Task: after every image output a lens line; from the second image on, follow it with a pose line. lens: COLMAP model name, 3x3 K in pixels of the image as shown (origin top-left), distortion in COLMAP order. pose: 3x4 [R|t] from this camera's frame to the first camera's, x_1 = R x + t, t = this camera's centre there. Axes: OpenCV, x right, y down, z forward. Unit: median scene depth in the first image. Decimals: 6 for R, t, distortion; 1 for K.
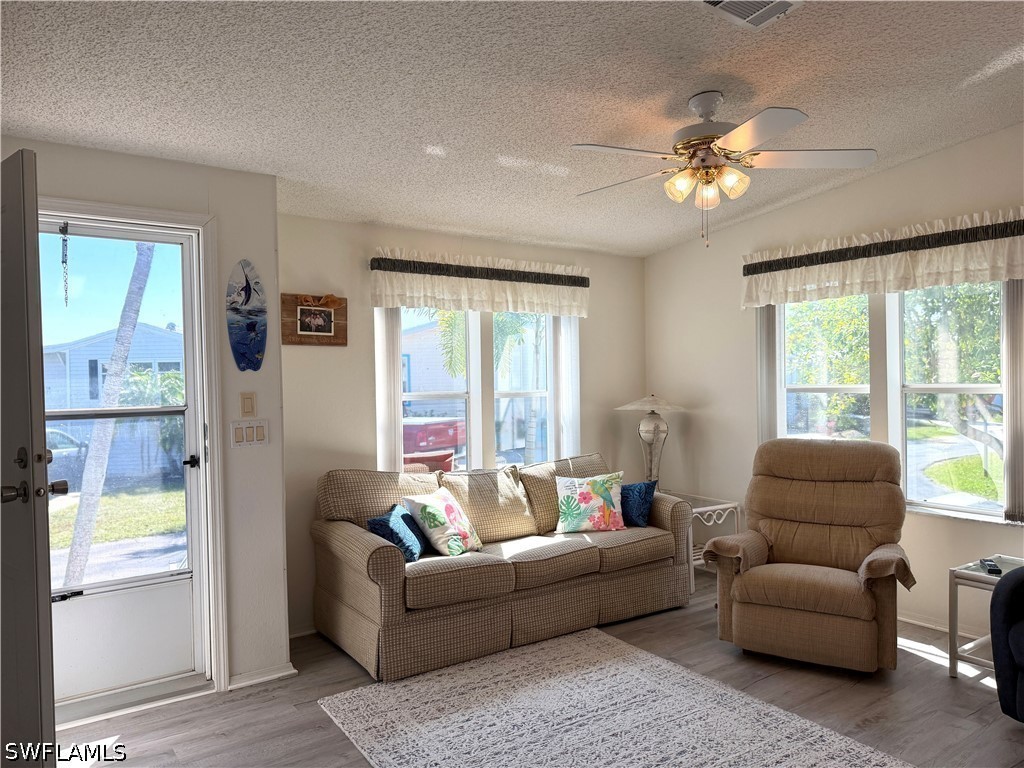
lens RADIAL K [[704.3, 0, 513.0], [0, 704.3, 386.7], [0, 0, 1]] dist [-0.001730, -0.004677]
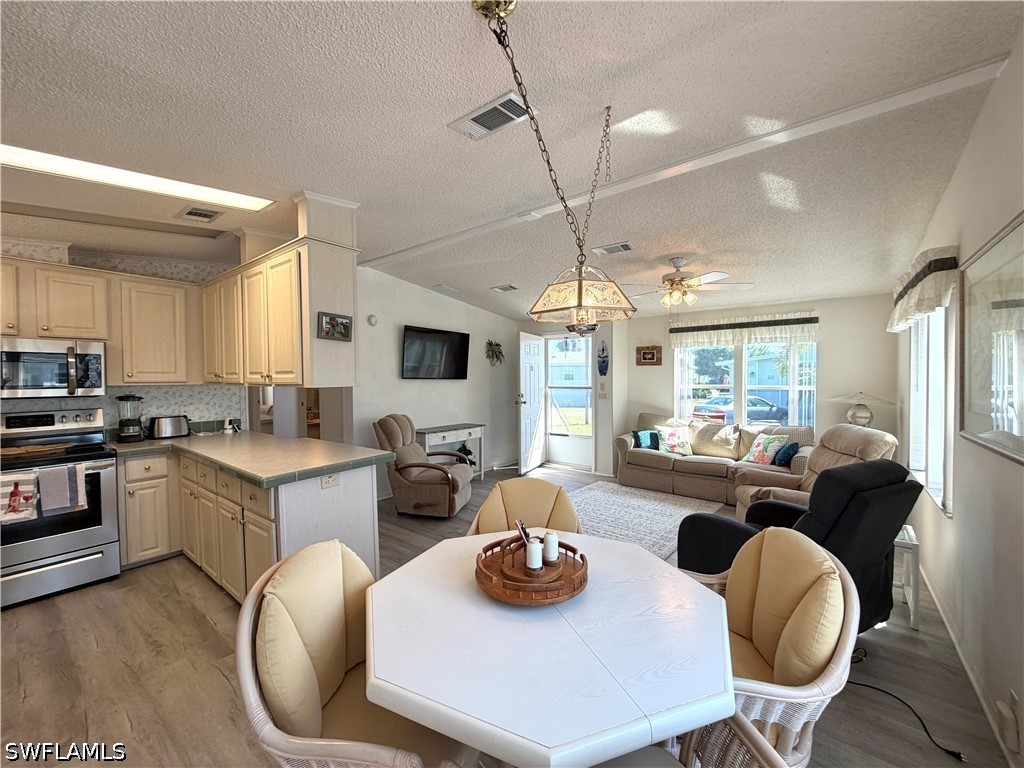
lens RADIAL K [[406.6, 0, 510.6], [0, 406.6, 387.0], [0, 0, 1]] dist [0.001595, -0.000267]
pose [[0.283168, 0.041398, -0.958177, 1.171597], [-0.005363, 0.999121, 0.041581, -0.043964], [0.959055, -0.006635, 0.283141, 0.092034]]
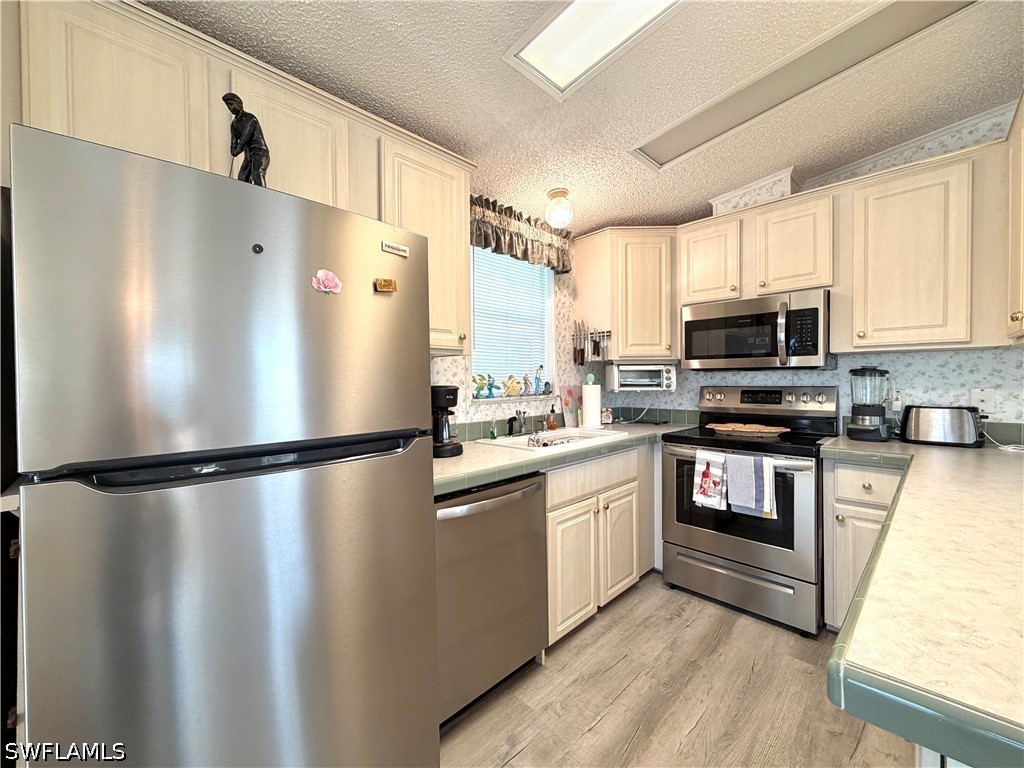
lens RADIAL K [[406.6, 0, 509.9], [0, 406.6, 384.3], [0, 0, 1]] dist [0.001595, -0.000267]
pose [[-0.987970, 0.032469, -0.151201, 0.641231], [0.029365, 0.999311, 0.022718, 0.014595], [0.151835, 0.018005, -0.988242, 0.033168]]
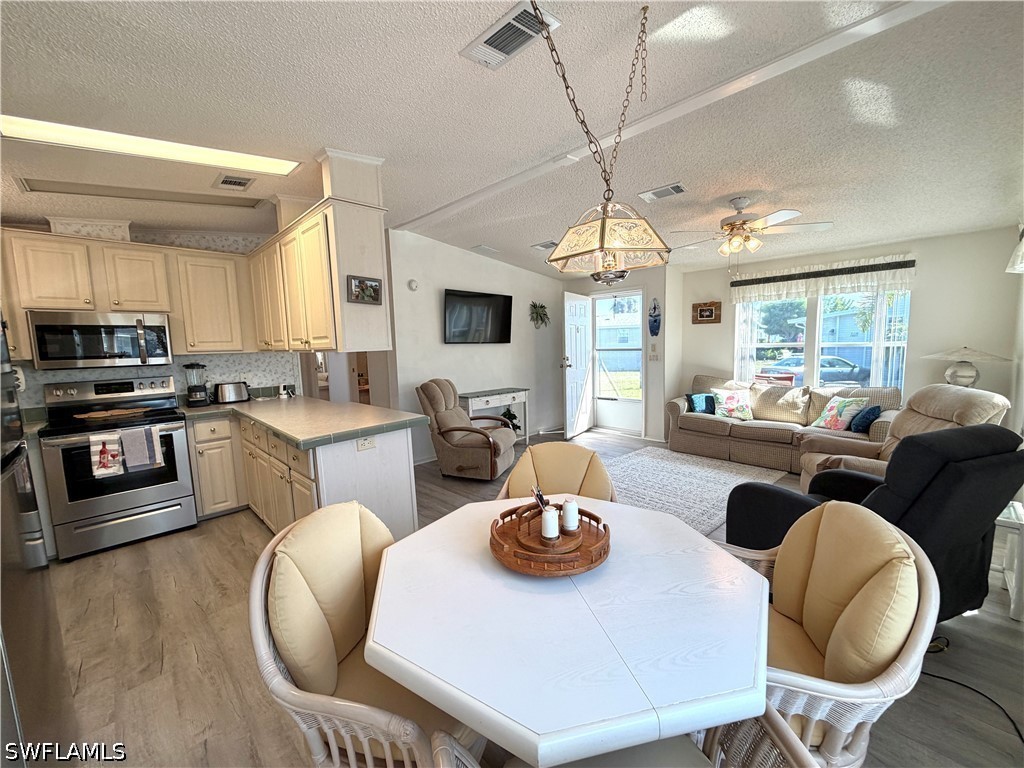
lens RADIAL K [[406.6, 0, 510.7], [0, 406.6, 386.4], [0, 0, 1]] dist [0.001595, -0.000267]
pose [[0.157491, 0.119134, -0.980308, 1.148531], [0.019411, 0.992131, 0.123689, -0.034769], [0.987330, -0.038509, 0.153939, 0.134706]]
